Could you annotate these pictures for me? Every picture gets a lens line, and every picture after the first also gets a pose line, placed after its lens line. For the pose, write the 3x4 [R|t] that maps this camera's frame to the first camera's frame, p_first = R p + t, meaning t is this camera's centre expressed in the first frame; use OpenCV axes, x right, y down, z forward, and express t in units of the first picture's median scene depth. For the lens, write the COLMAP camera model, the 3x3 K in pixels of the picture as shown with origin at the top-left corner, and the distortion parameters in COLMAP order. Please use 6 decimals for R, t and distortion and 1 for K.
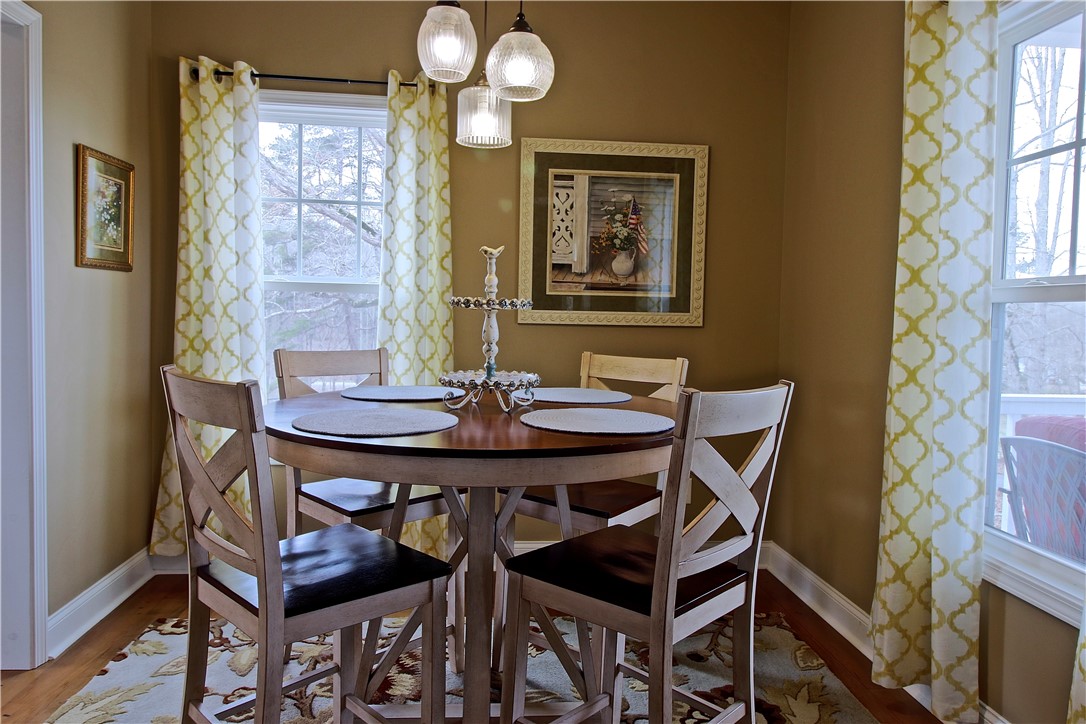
lens RADIAL K [[715.5, 0, 546.3], [0, 715.5, 350.0], [0, 0, 1]] dist [0.002958, -0.002281]
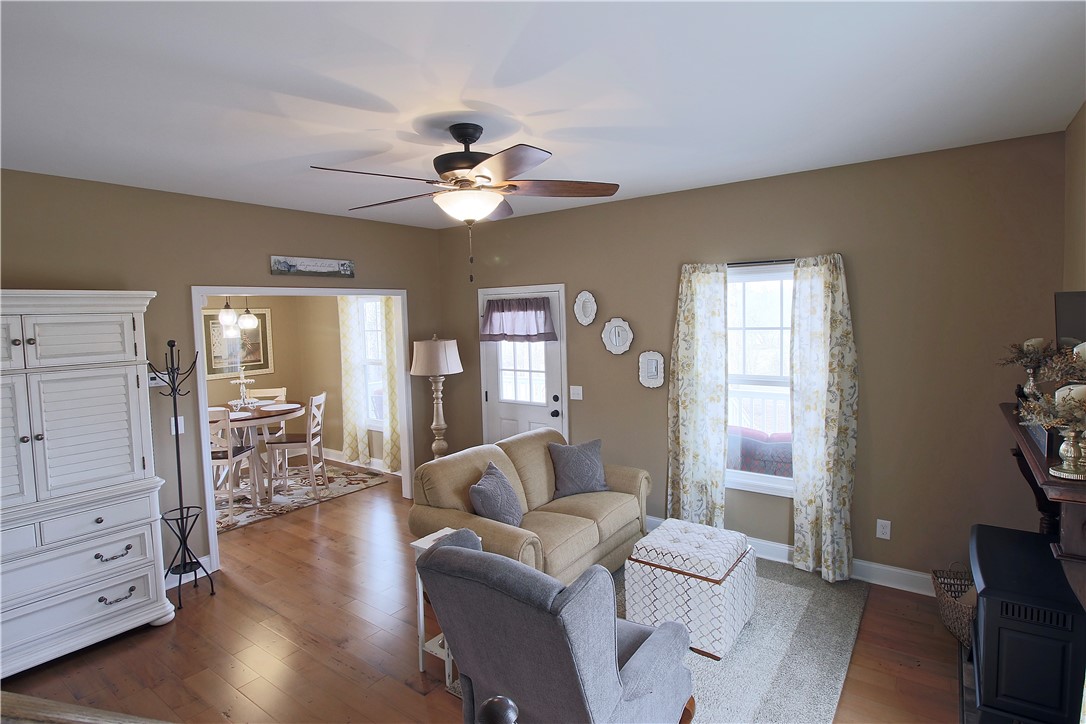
lens RADIAL K [[557.4, 0, 545.8], [0, 557.4, 350.4], [0, 0, 1]] dist [0.001765, -0.013805]
pose [[0.663957, -0.091408, 0.742162, -1.153280], [0.079138, 0.995516, 0.051813, -0.250188], [-0.743571, 0.024332, 0.668214, -2.102039]]
